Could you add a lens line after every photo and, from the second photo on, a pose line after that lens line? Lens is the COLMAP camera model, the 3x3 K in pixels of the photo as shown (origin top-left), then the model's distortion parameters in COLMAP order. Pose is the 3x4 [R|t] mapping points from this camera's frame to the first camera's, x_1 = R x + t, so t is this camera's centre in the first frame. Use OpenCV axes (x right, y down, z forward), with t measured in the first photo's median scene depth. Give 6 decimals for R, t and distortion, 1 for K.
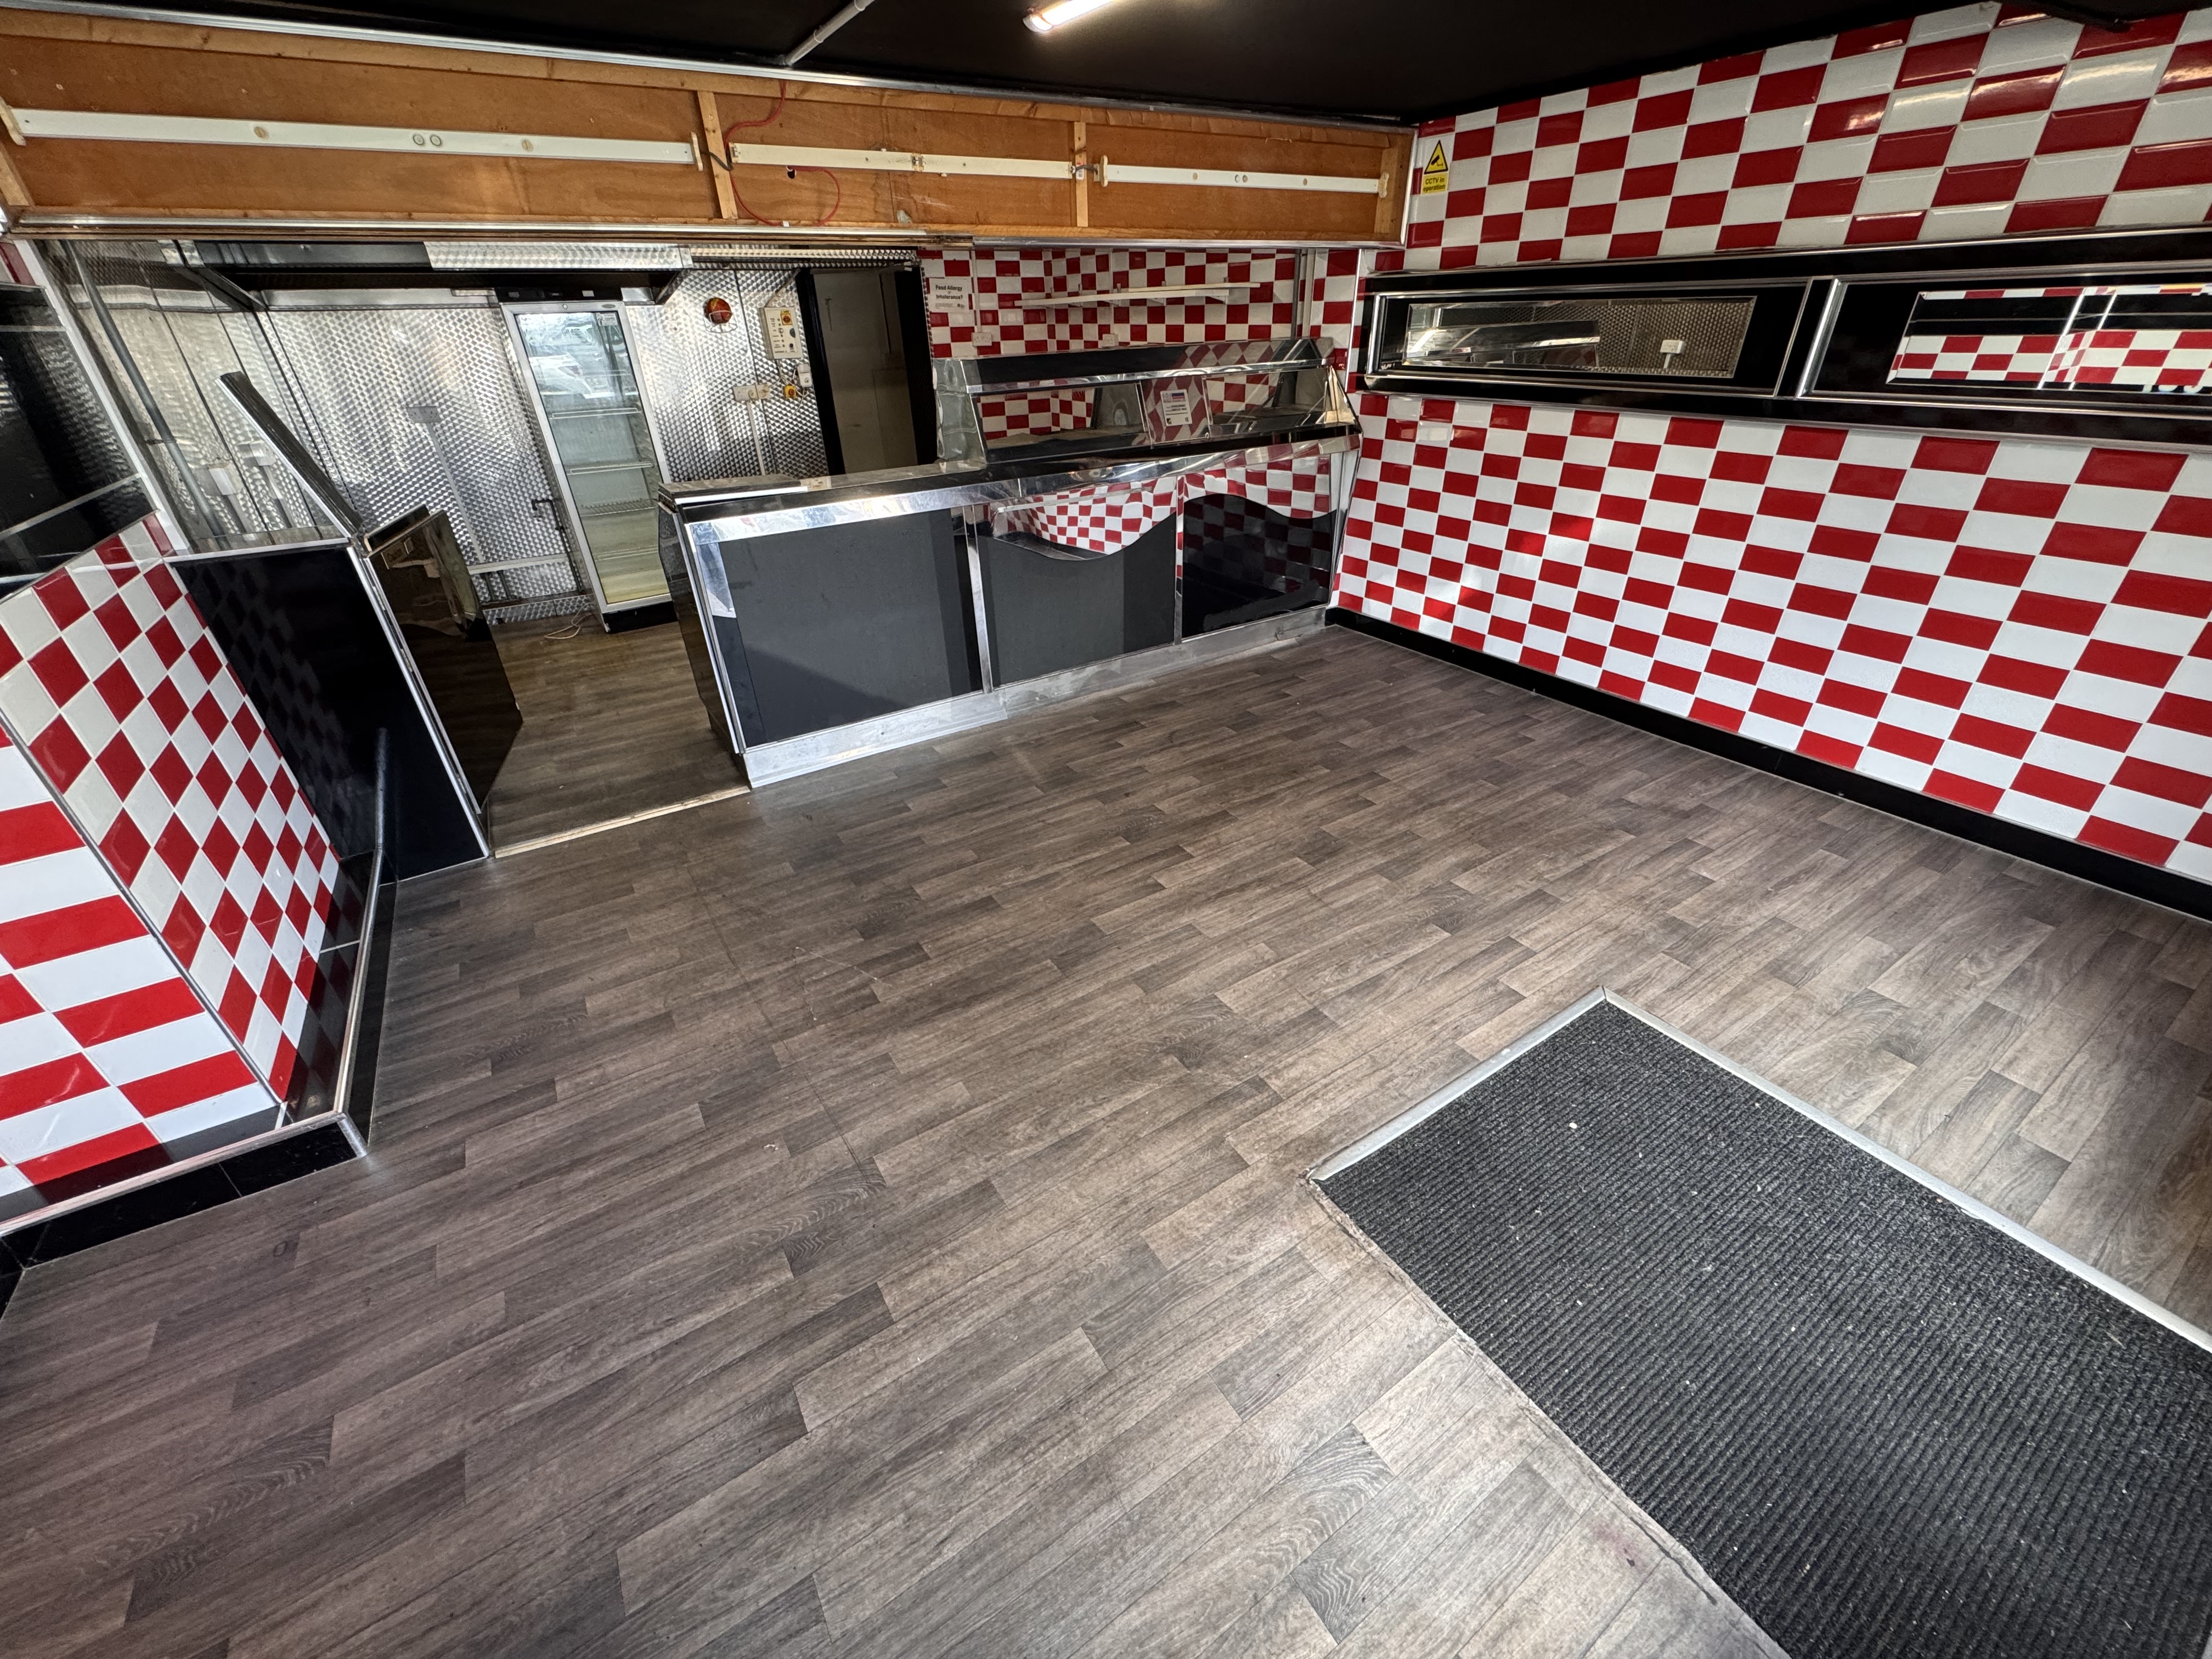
lens RADIAL K [[883.6, 0, 1106.0], [0, 883.6, 829.5], [0, 0, 1]] dist [-0.000519, 0.000483]
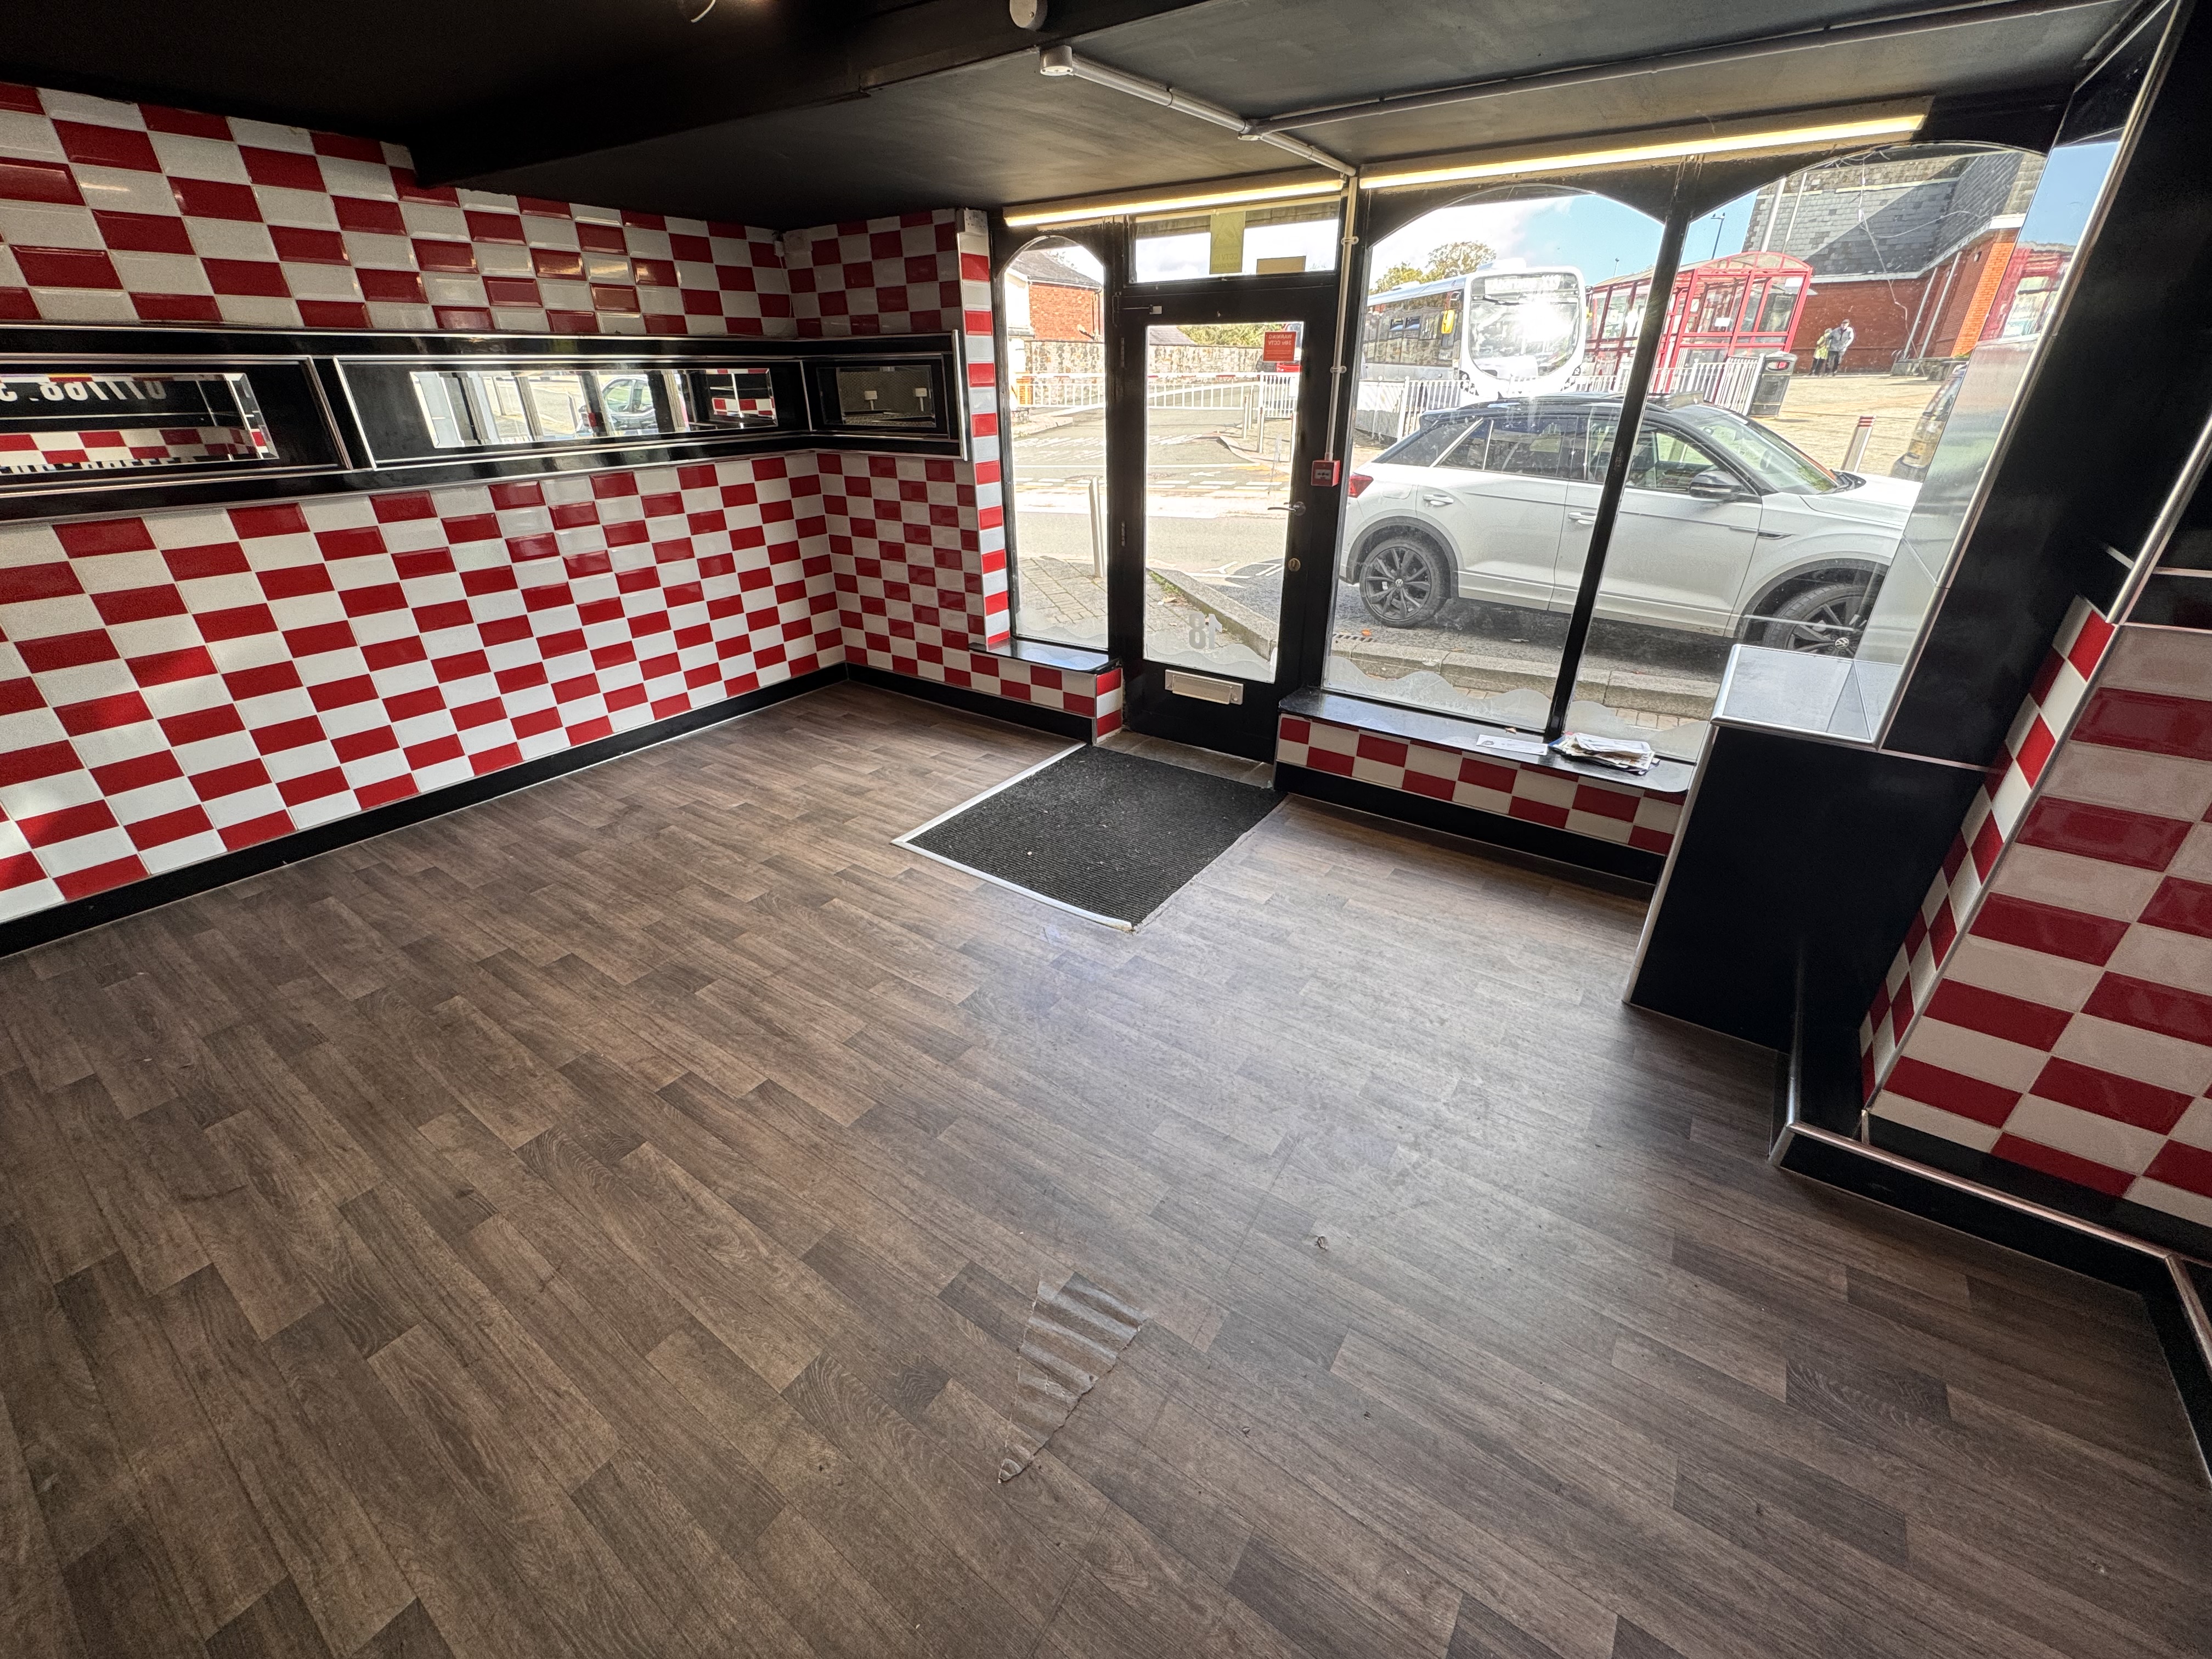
lens RADIAL K [[883.6, 0, 1106.0], [0, 883.6, 829.5], [0, 0, 1]] dist [-0.000519, 0.000483]
pose [[-0.383964, -0.402166, 0.831165, -0.580703], [0.481913, 0.680552, 0.551914, -0.355489], [-0.787612, 0.612464, -0.067498, 0.646056]]
